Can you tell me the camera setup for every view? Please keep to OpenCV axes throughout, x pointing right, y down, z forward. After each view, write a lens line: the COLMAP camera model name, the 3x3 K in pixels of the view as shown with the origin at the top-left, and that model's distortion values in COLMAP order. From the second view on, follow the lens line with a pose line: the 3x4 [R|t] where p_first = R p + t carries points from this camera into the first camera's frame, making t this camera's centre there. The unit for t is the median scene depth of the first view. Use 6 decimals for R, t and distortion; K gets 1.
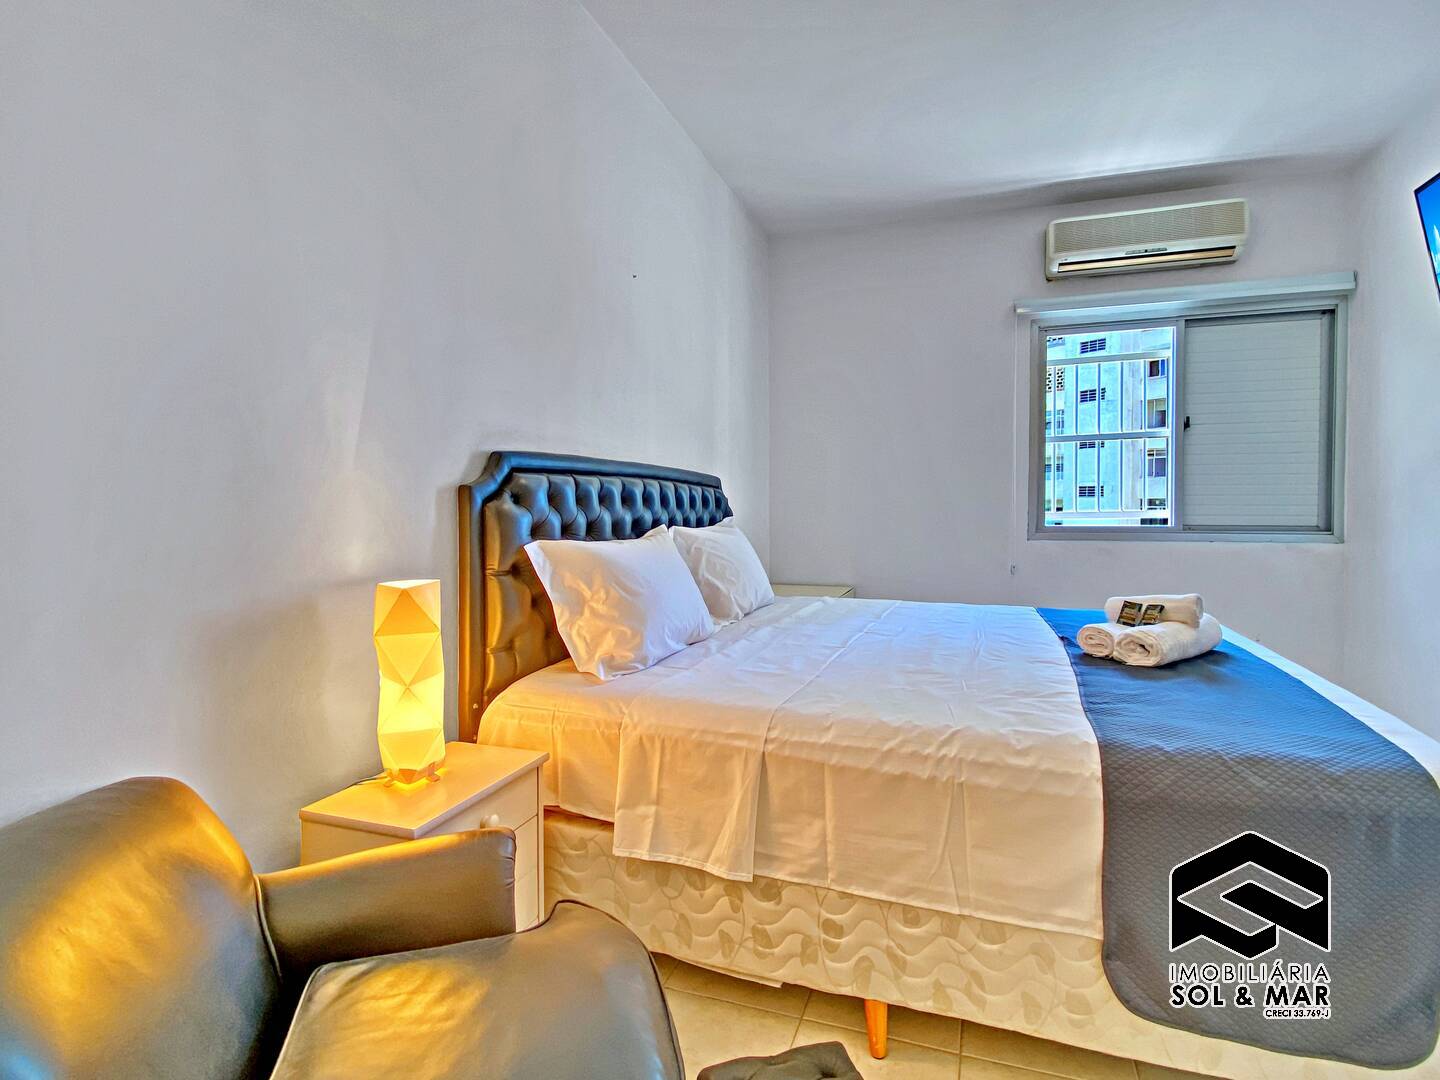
lens RADIAL K [[712.5, 0, 720.0], [0, 712.5, 540.0], [0, 0, 1]] dist [0.039032, -0.000005]
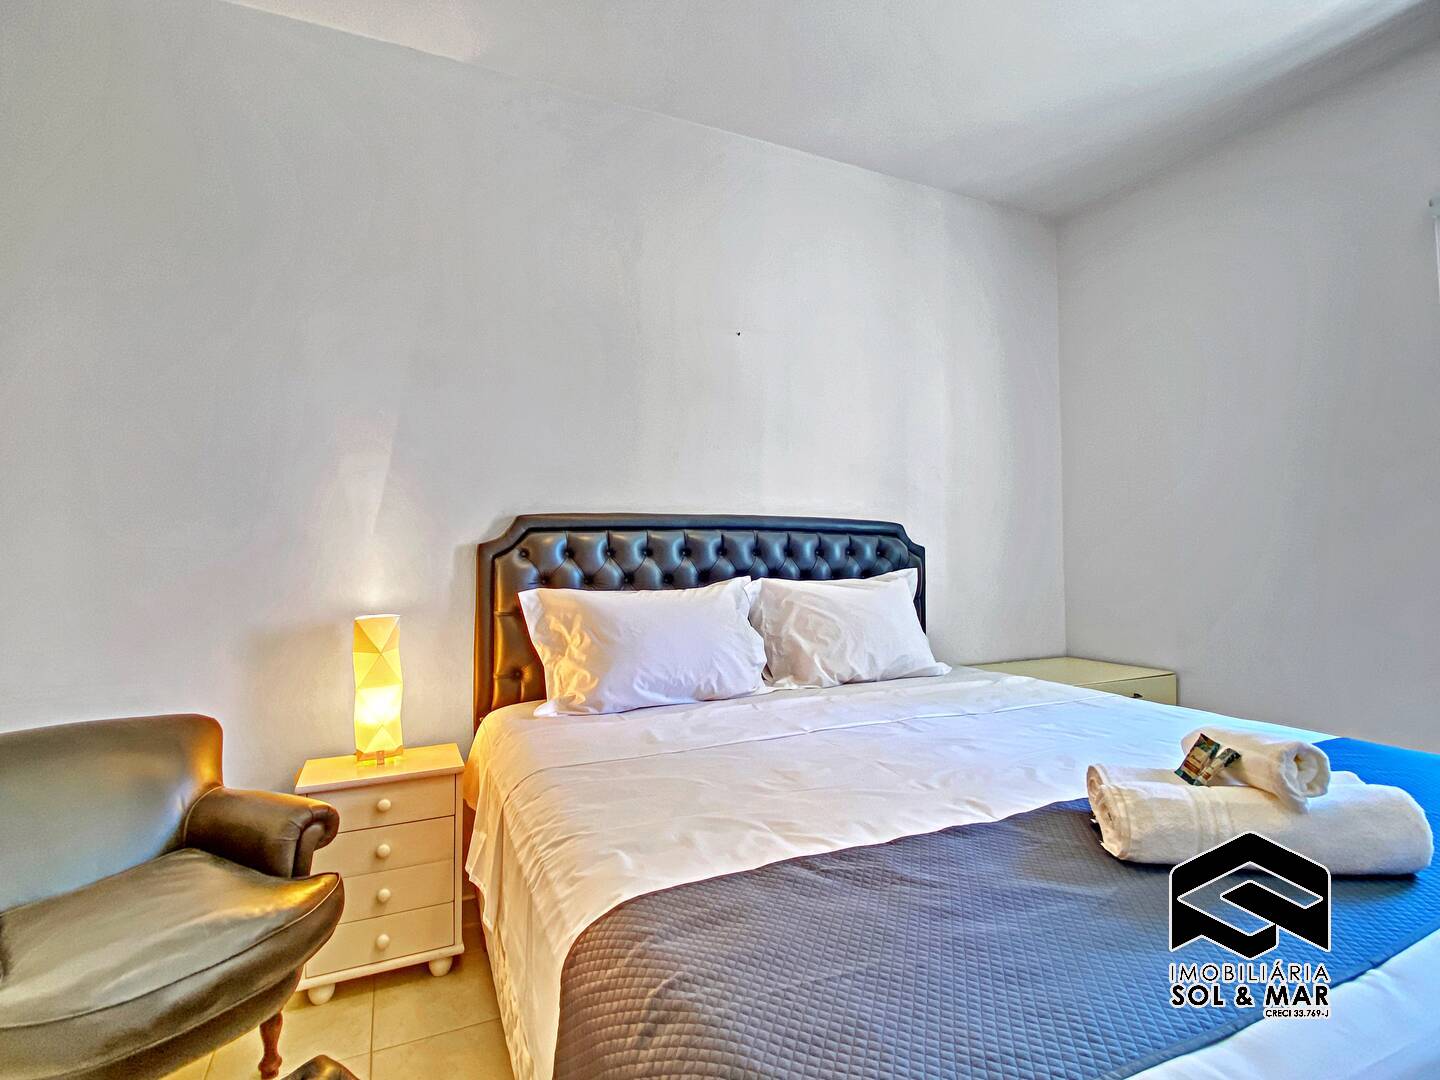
lens RADIAL K [[712.5, 0, 720.0], [0, 712.5, 540.0], [0, 0, 1]] dist [0.039032, -0.000005]
pose [[0.680594, -0.019997, -0.732388, 0.817743], [-0.026401, 0.998309, -0.051792, -0.026529], [0.732185, 0.054585, 0.678915, 0.408206]]
